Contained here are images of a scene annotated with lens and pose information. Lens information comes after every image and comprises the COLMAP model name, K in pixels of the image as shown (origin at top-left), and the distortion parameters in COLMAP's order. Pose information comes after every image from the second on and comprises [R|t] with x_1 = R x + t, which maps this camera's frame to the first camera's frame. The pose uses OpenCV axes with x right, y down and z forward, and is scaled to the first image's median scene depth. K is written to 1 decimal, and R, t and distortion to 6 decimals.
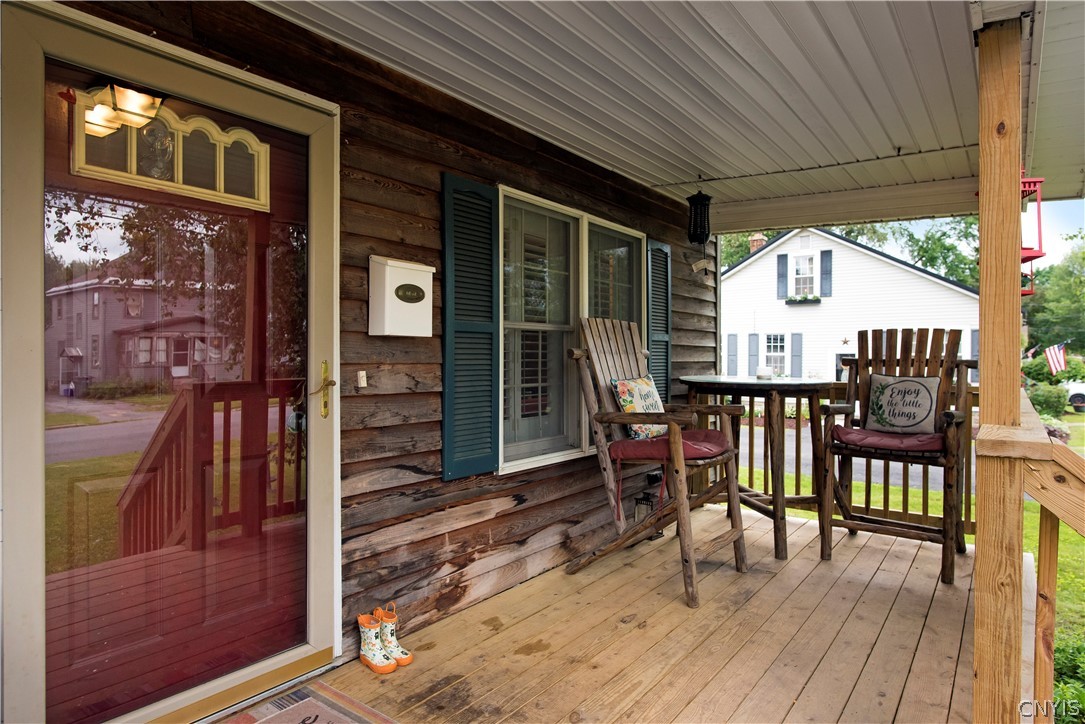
lens RADIAL K [[625.6, 0, 548.7], [0, 625.6, 354.4], [0, 0, 1]] dist [-0.011048, 0.001326]
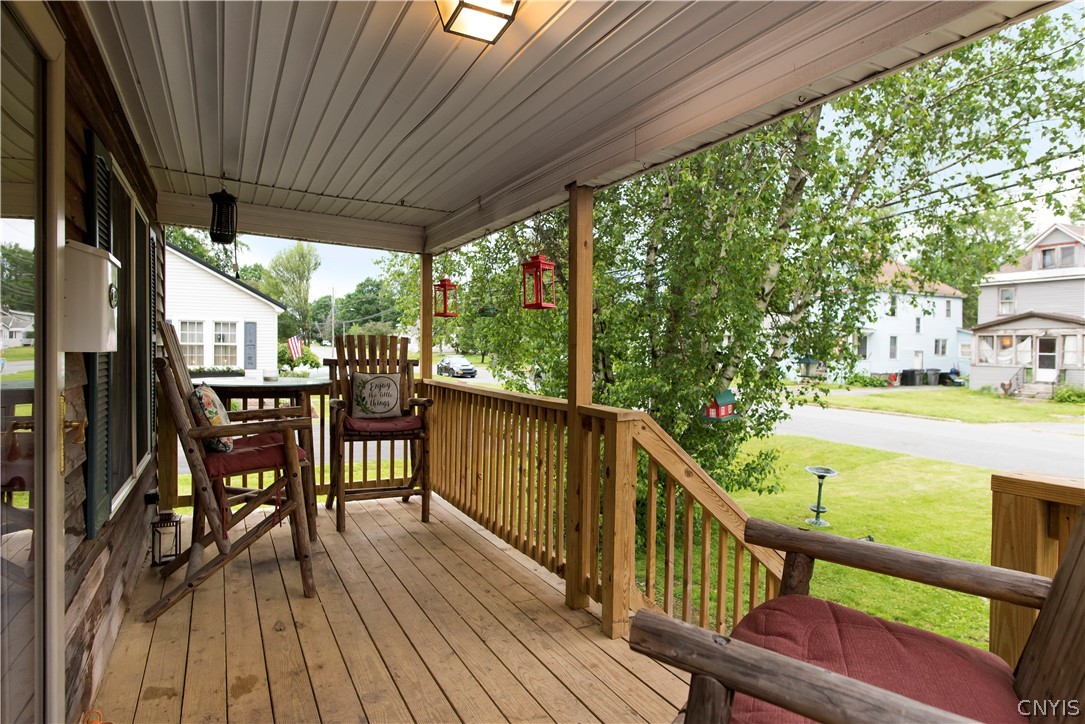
lens RADIAL K [[625.6, 0, 552.3], [0, 625.6, 361.5], [0, 0, 1]] dist [-0.011048, 0.001326]
pose [[0.437741, -0.021053, 0.898855, -0.450122], [-0.009320, 0.999566, 0.027951, -0.029991], [-0.899053, -0.020612, 0.437354, 0.132081]]
